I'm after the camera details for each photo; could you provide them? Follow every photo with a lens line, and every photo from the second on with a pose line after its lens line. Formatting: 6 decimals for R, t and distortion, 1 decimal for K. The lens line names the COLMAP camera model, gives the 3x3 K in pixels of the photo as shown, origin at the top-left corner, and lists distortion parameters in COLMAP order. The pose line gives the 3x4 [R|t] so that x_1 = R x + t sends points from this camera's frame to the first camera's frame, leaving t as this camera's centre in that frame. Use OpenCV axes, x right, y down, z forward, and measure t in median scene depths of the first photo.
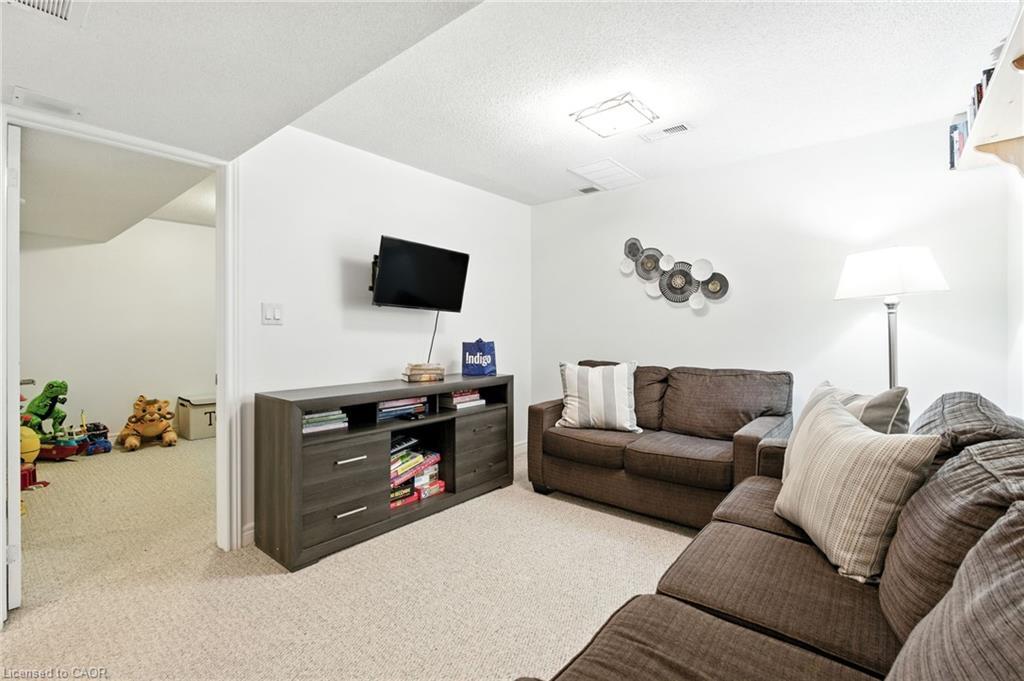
lens RADIAL K [[462.0, 0, 513.2], [0, 462.0, 326.5], [0, 0, 1]] dist [-0.000895, 0.000107]
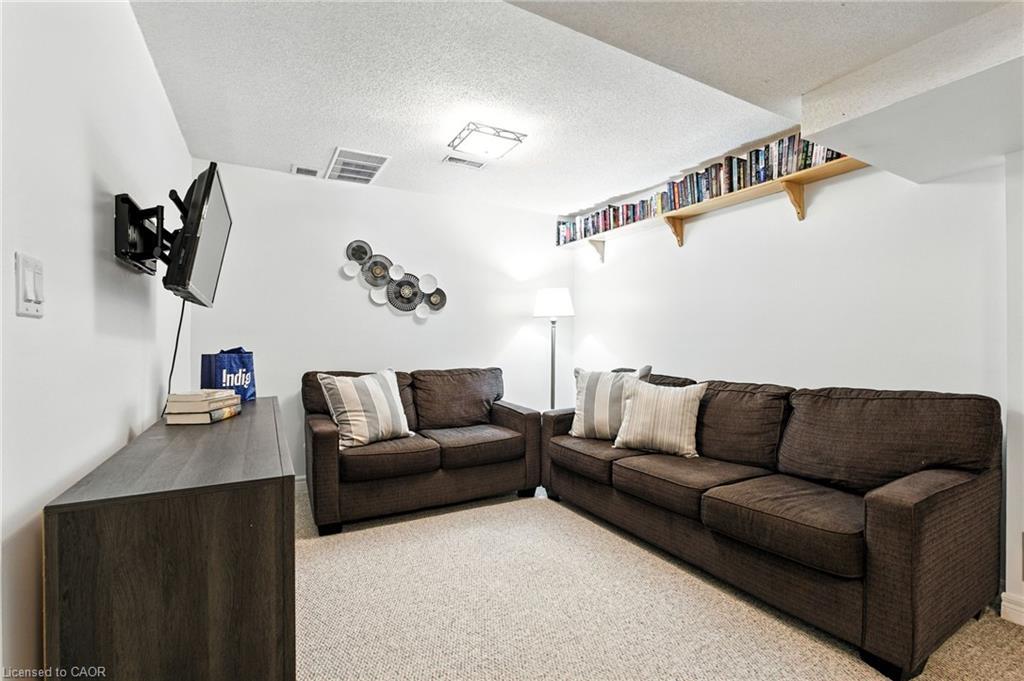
lens RADIAL K [[457.4, 0, 517.3], [0, 457.4, 342.4], [0, 0, 1]] dist [-0.002444, 0.000546]
pose [[0.361239, -0.006268, 0.932452, -0.568807], [-0.007410, 0.999927, 0.009592, 0.008759], [-0.932444, -0.010374, 0.361166, 0.394427]]
